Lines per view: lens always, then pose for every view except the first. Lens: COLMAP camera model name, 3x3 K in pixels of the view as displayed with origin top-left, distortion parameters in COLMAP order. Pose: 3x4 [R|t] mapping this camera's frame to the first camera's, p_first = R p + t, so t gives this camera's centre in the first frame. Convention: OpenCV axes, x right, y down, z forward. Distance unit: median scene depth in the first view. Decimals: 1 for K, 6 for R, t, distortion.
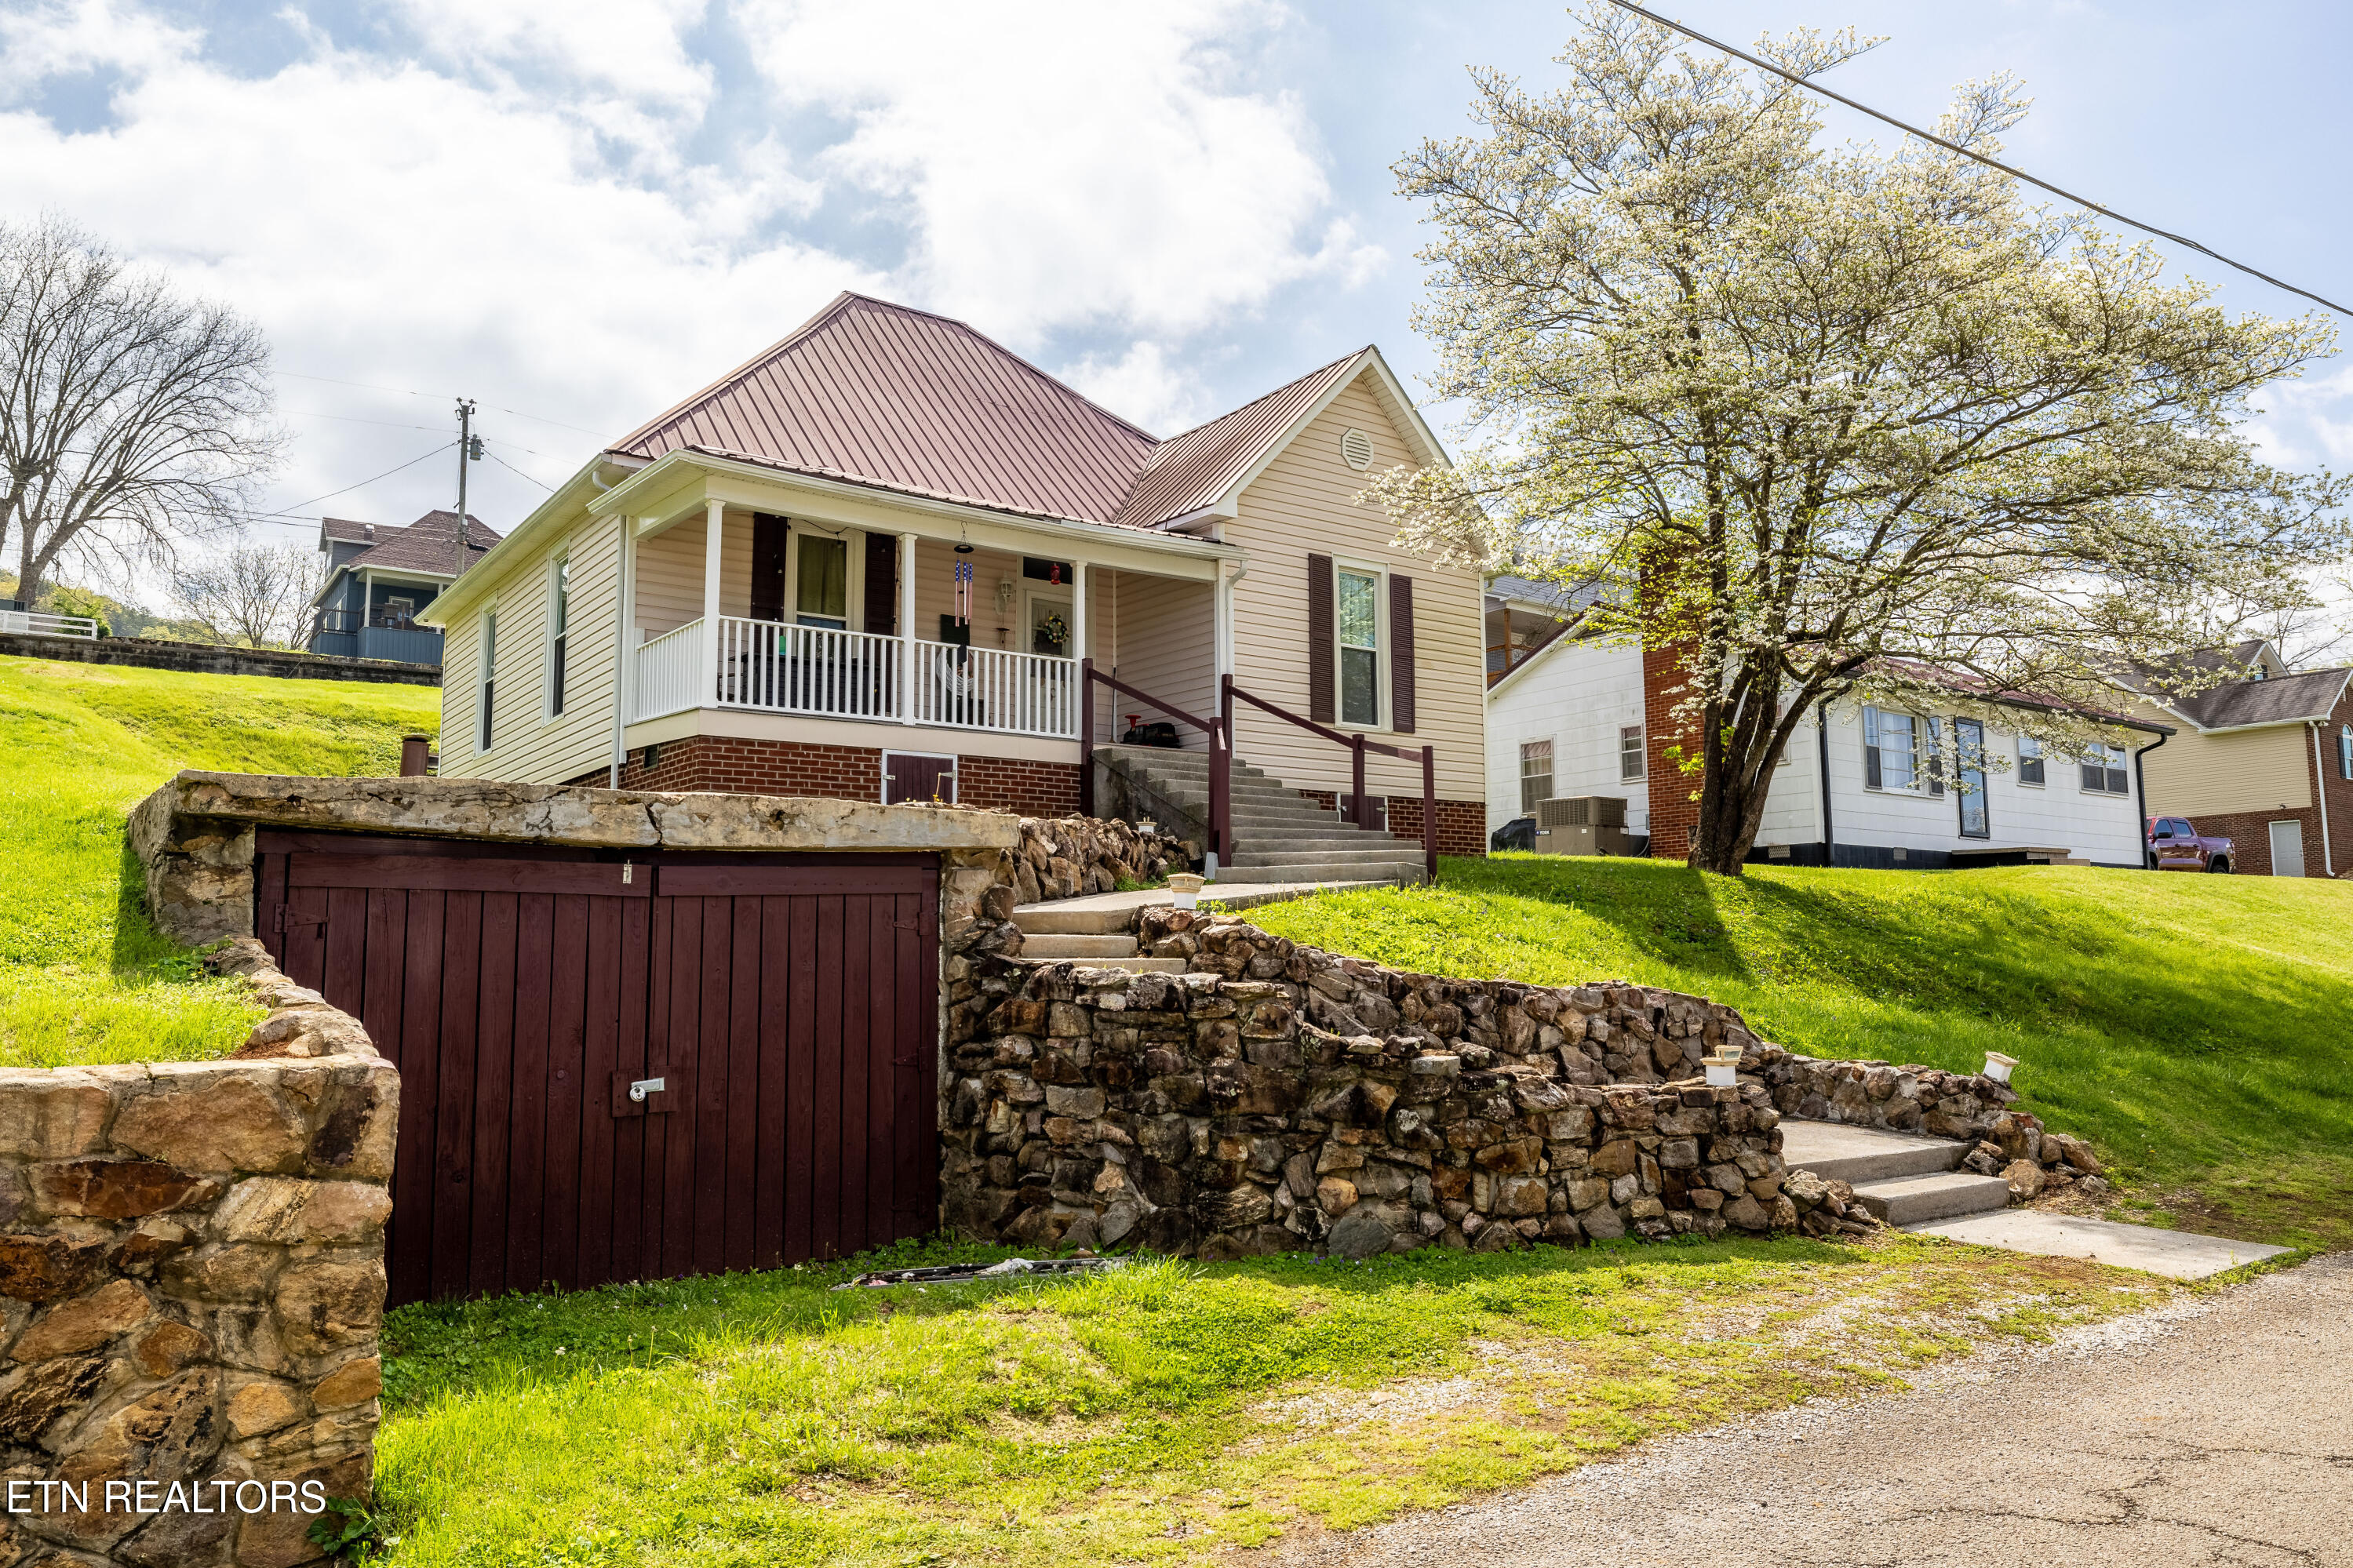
lens RADIAL K [[1623.0, 0, 1170.3], [0, 1623.0, 797.7], [0, 0, 1]] dist [0.001871, -0.000923]
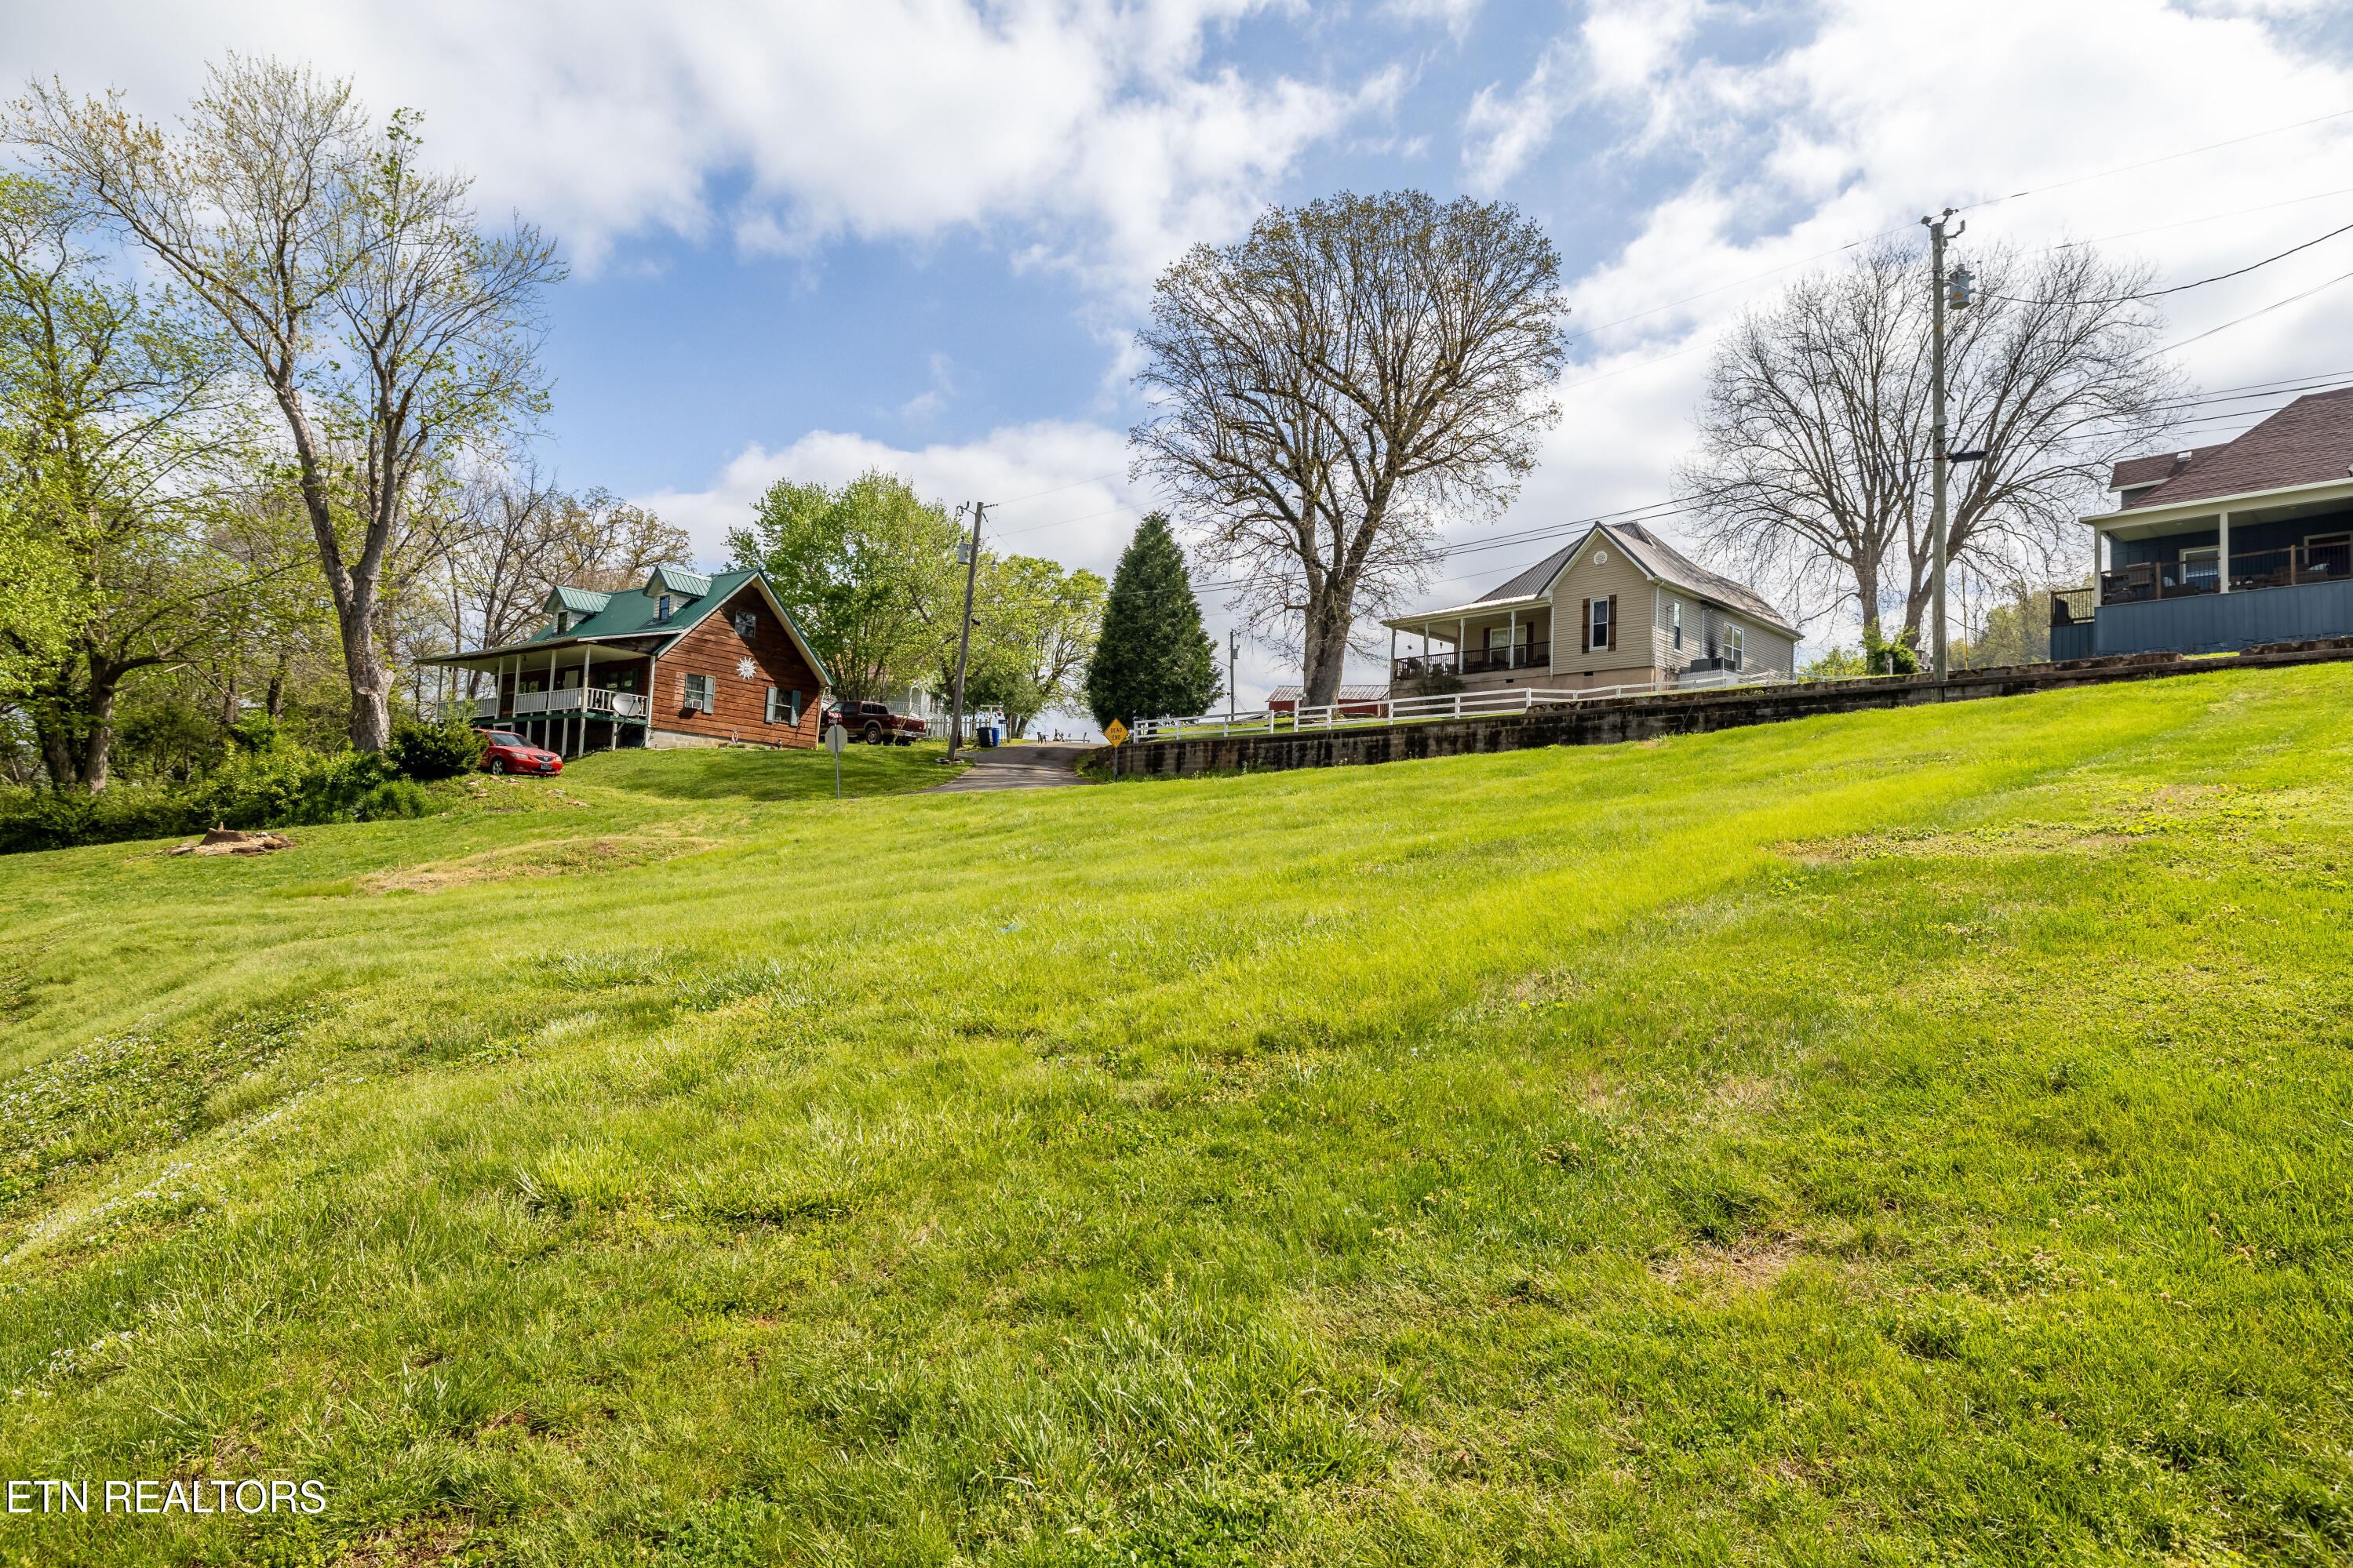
lens RADIAL K [[1264.0, 0, 1168.8], [0, 1264.0, 771.3], [0, 0, 1]] dist [-0.020615, -0.001540]
pose [[0.115221, -0.068079, -0.991004, -0.115187], [0.059172, 0.996347, -0.061566, -0.112991], [0.991576, -0.051546, 0.118828, 2.225273]]
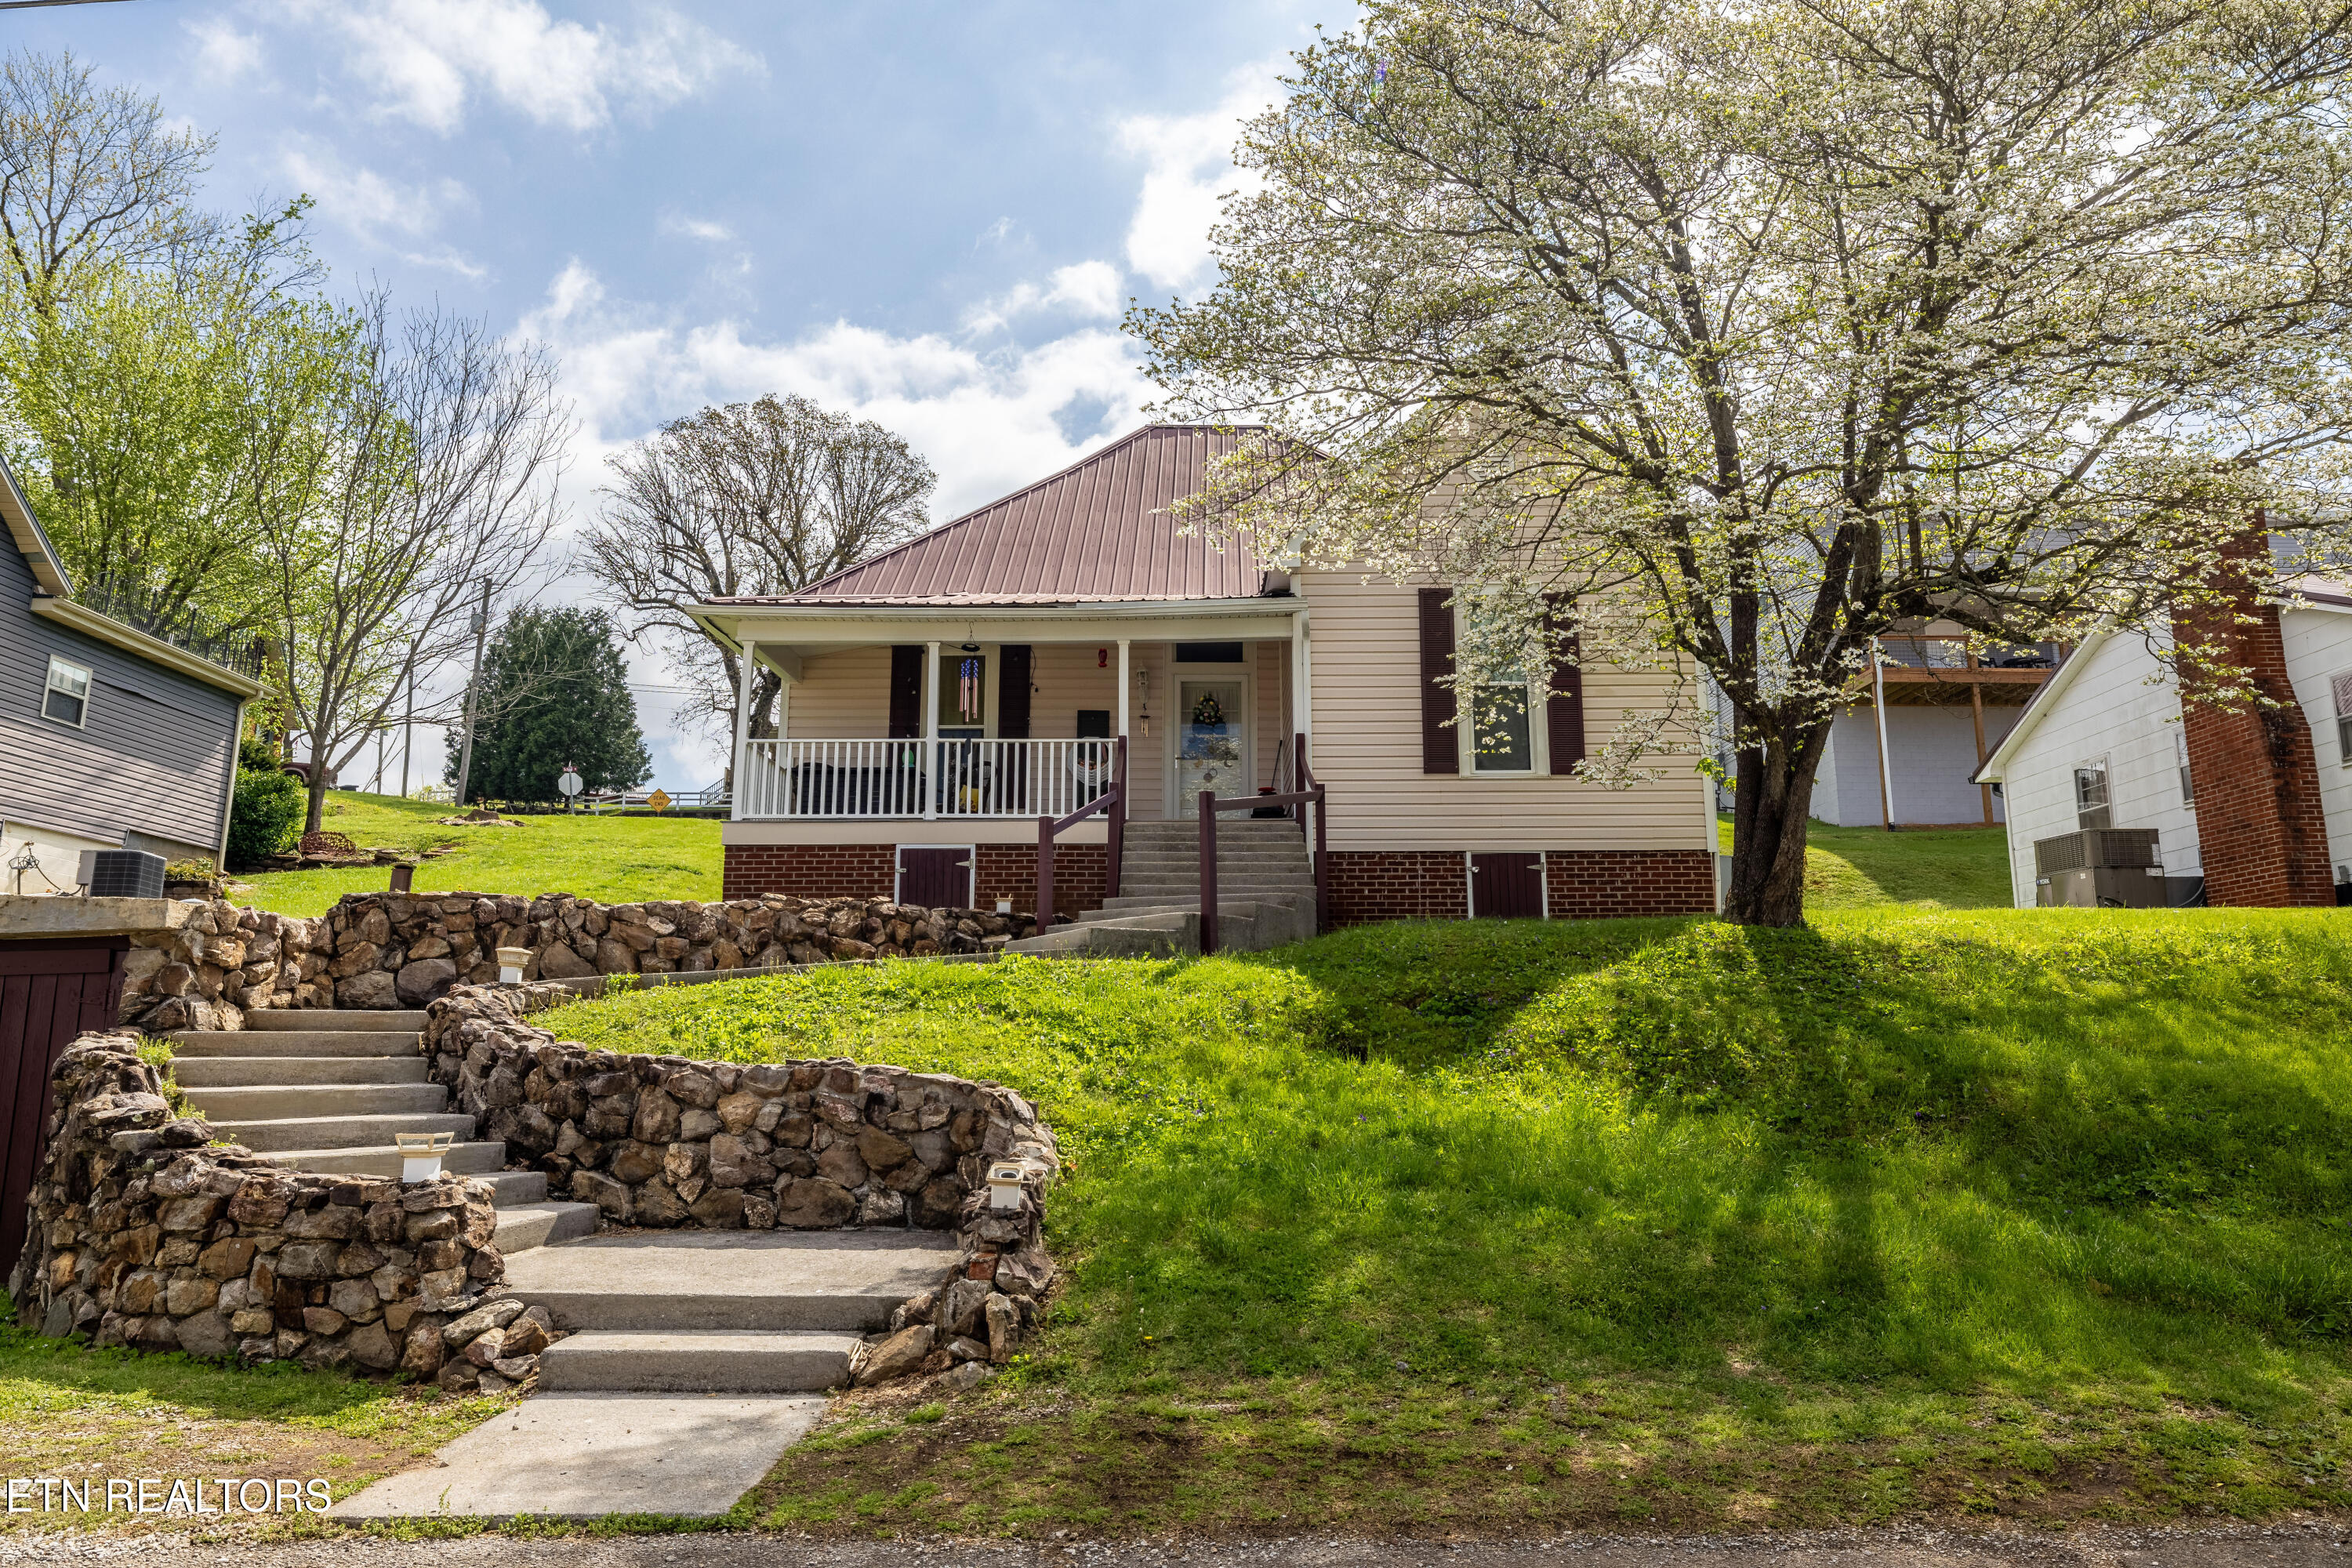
lens RADIAL K [[1500.5, 0, 1164.4], [0, 1500.5, 785.8], [0, 0, 1]] dist [-0.002348, -0.001448]
pose [[0.800961, -0.102599, -0.589860, 0.507228], [0.056331, 0.993751, -0.096360, 0.033983], [0.596060, 0.043953, 0.801736, 0.282752]]
